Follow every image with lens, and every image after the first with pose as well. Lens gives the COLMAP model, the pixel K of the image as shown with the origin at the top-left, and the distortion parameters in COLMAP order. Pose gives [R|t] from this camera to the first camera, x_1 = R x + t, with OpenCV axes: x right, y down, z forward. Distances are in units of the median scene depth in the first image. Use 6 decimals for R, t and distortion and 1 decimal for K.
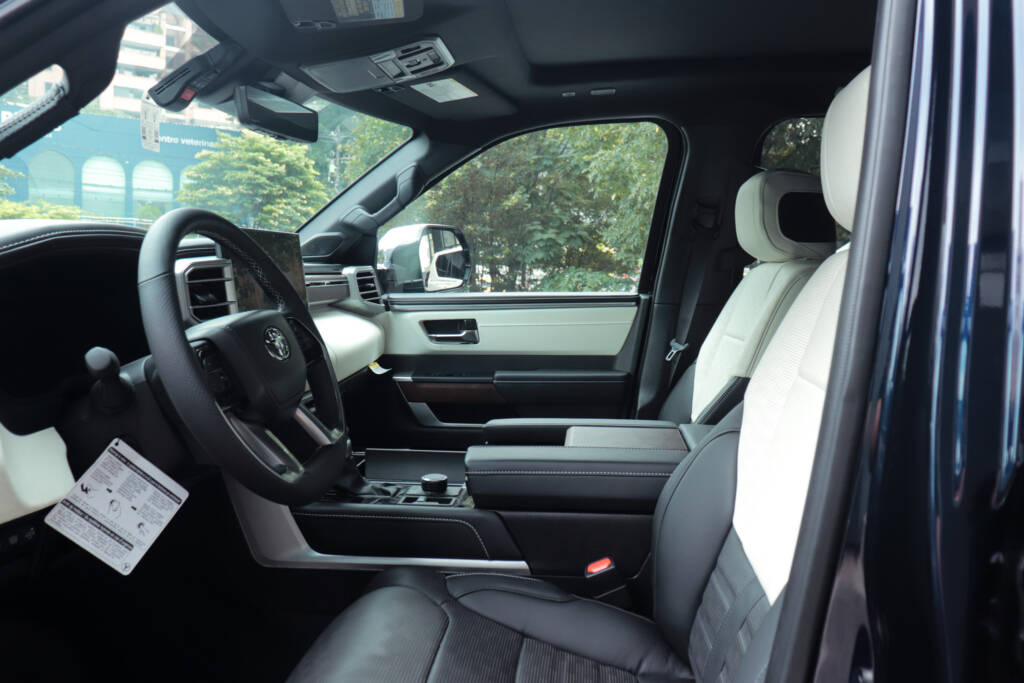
lens RADIAL K [[809.2, 0, 518.5], [0, 809.2, 349.9], [0, 0, 1]] dist [0.004846, -0.017348]
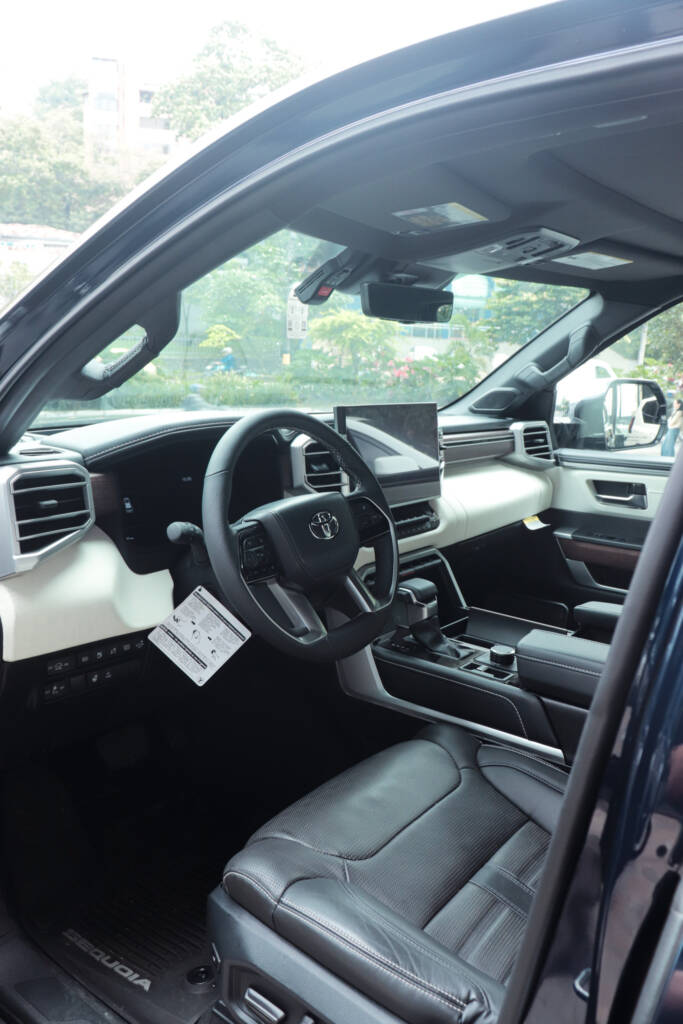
lens RADIAL K [[809.2, 0, 354.4], [0, 809.2, 551.8], [0, 0, 1]] dist [0.004846, -0.017348]
pose [[0.849474, 0.152953, -0.504974, 0.151543], [-0.093739, 0.985585, 0.140837, -0.062156], [0.519236, -0.072302, 0.851567, -0.000388]]
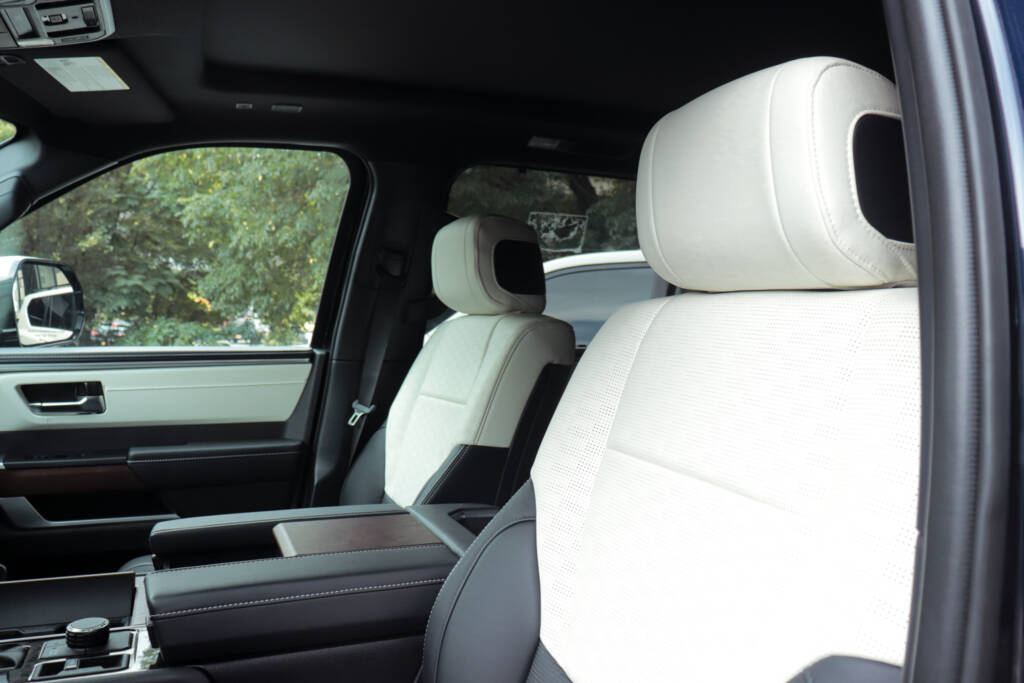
lens RADIAL K [[809.2, 0, 500.5], [0, 809.2, 340.5], [0, 0, 1]] dist [0.004846, -0.017348]
pose [[0.891202, 0.004794, 0.453581, -0.063685], [0.029900, 0.997149, -0.069286, -0.012171], [-0.452619, 0.075309, 0.888518, 0.142842]]
